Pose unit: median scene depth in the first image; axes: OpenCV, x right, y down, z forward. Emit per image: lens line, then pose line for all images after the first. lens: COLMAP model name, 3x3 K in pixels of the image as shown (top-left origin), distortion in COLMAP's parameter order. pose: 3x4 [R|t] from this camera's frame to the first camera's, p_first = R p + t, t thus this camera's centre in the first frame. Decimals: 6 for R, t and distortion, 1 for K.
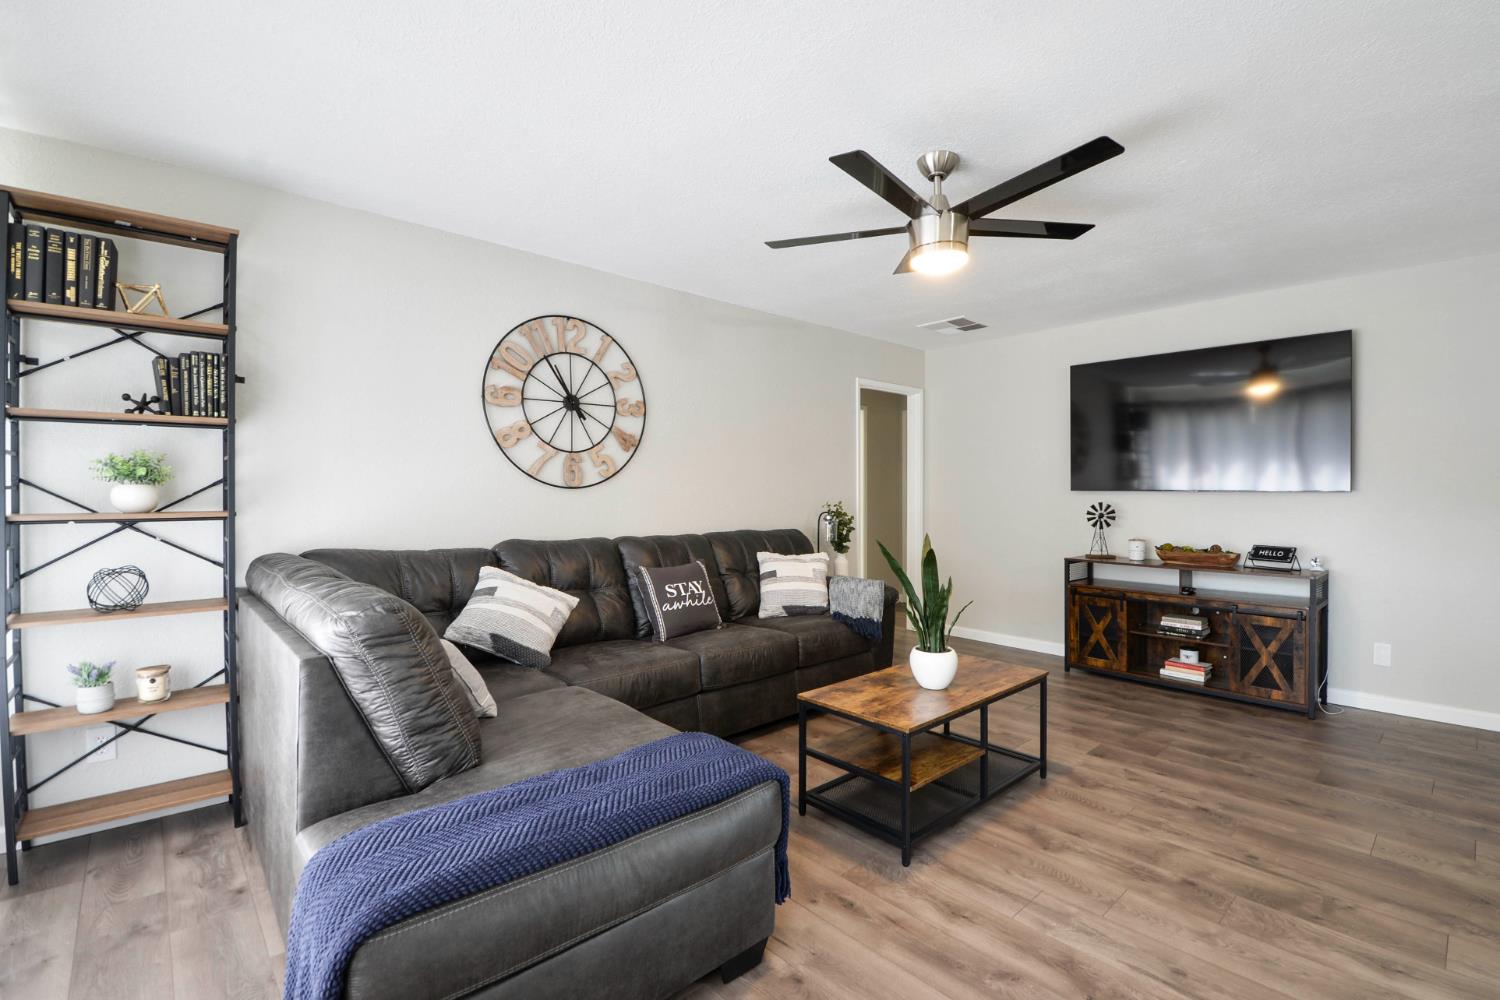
lens RADIAL K [[662.4, 0, 804.9], [0, 662.4, 493.2], [0, 0, 1]] dist [-0.020556, -0.005545]
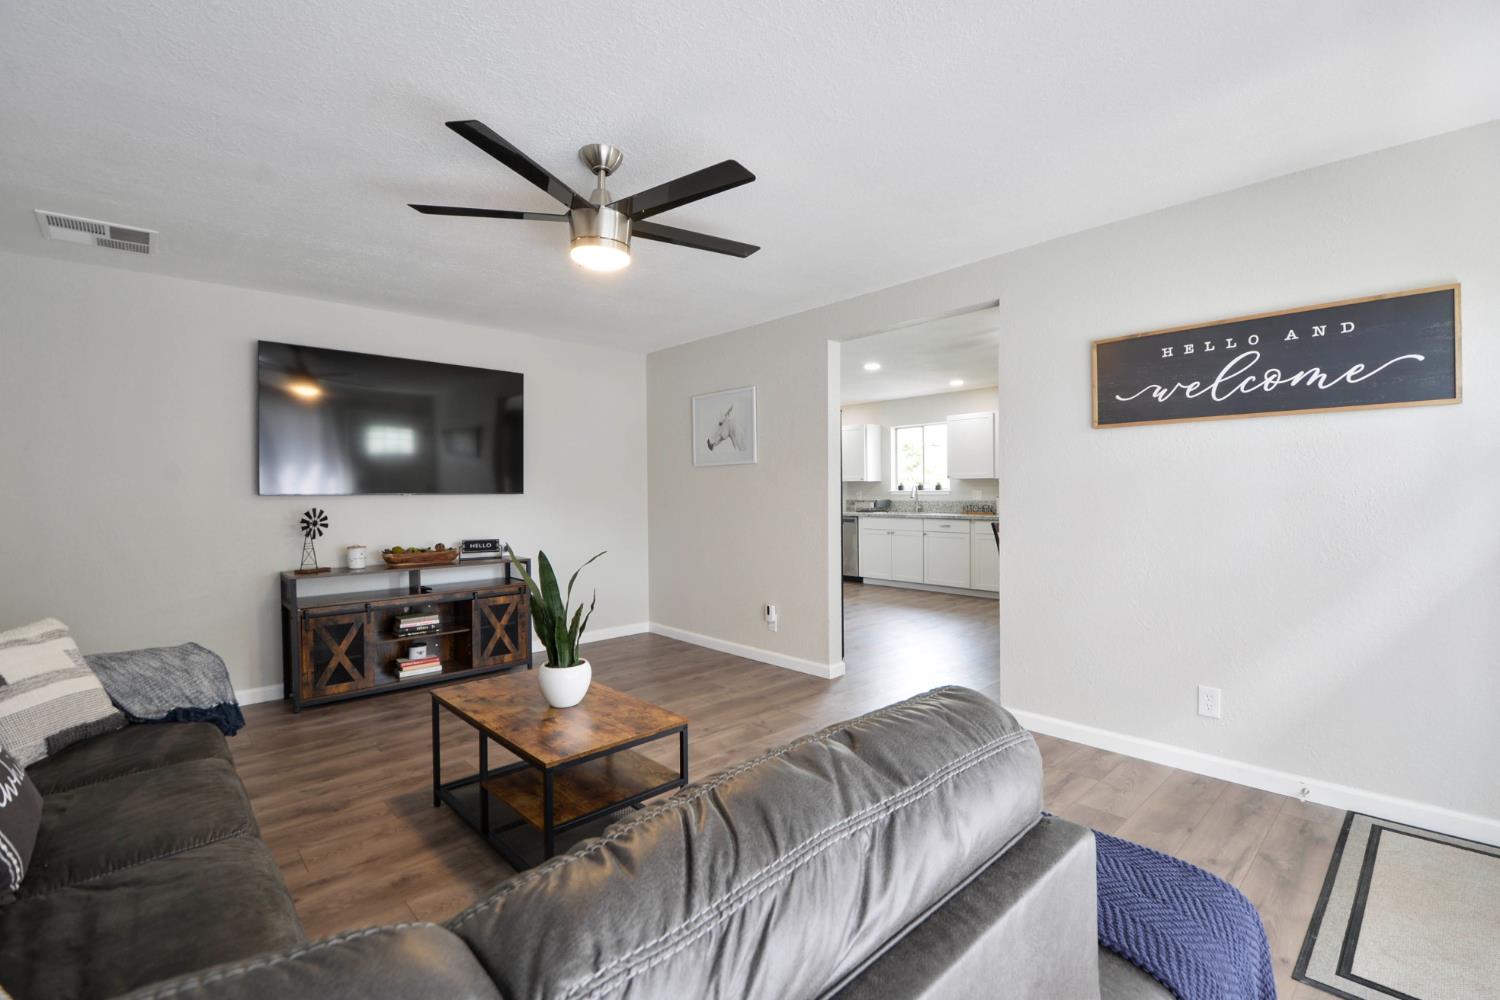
lens RADIAL K [[662.4, 0, 754.8], [0, 662.4, 488.7], [0, 0, 1]] dist [-0.020556, -0.005545]
pose [[-0.000983, 0.004416, 0.999990, -0.484303], [0.011336, 0.999926, -0.004405, -0.001559], [-0.999935, 0.011332, -0.001033, 0.484634]]
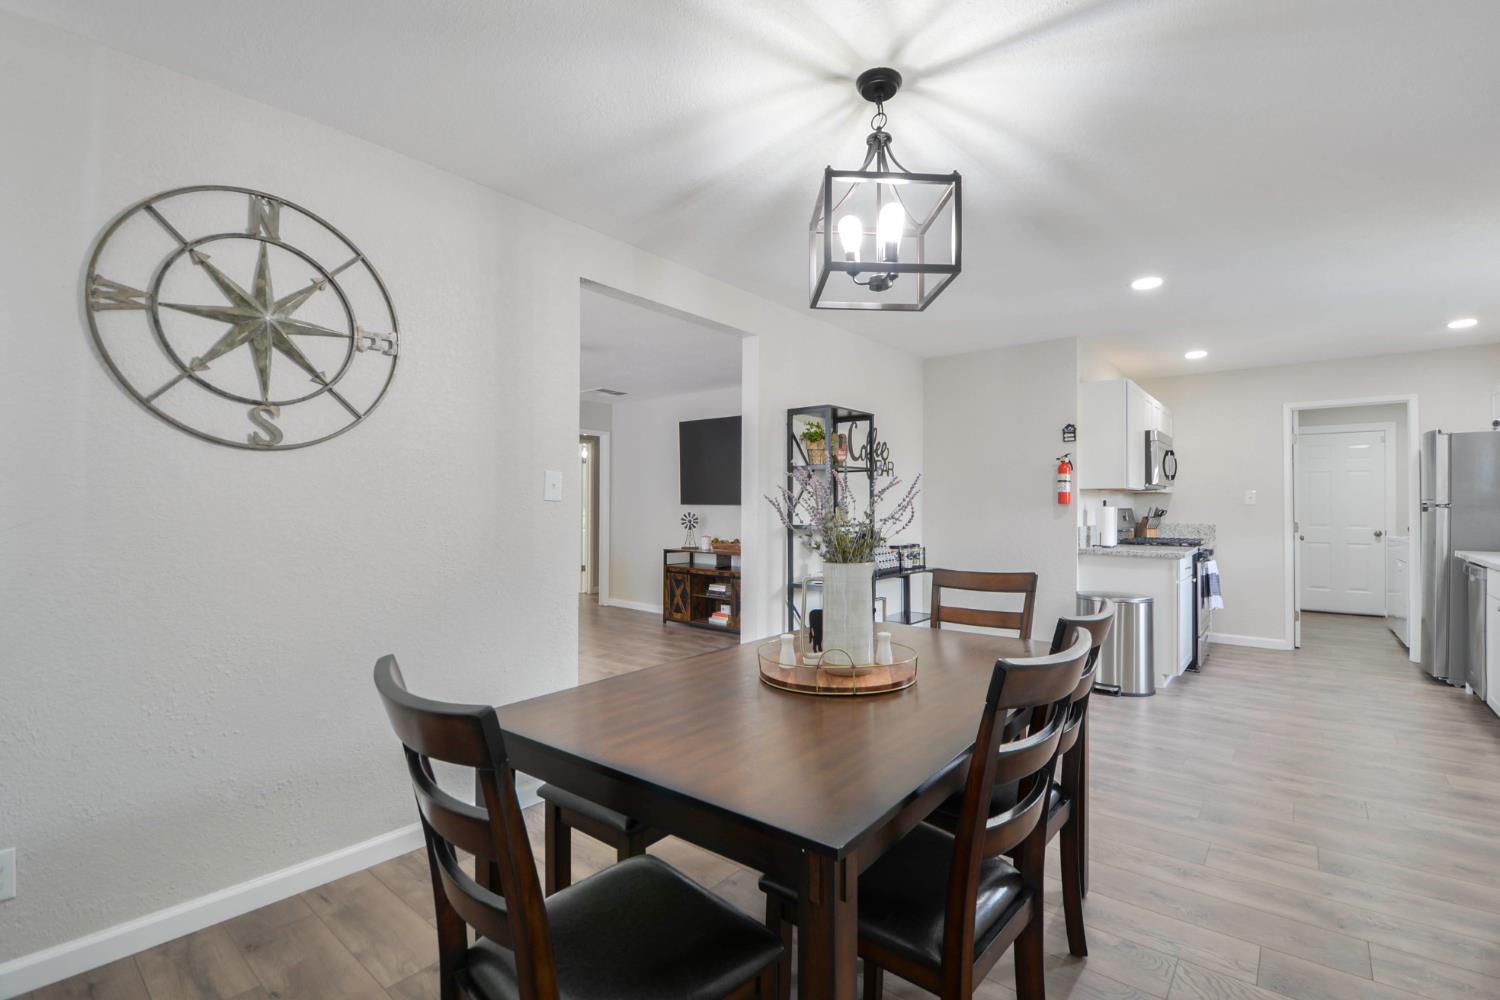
lens RADIAL K [[662.4, 0, 801.9], [0, 662.4, 507.5], [0, 0, 1]] dist [-0.020556, -0.005545]
pose [[0.985588, 0.004942, 0.169093, 0.516609], [-0.005476, 0.999981, 0.002689, -0.003472], [-0.169077, -0.003576, 0.985596, -0.639677]]
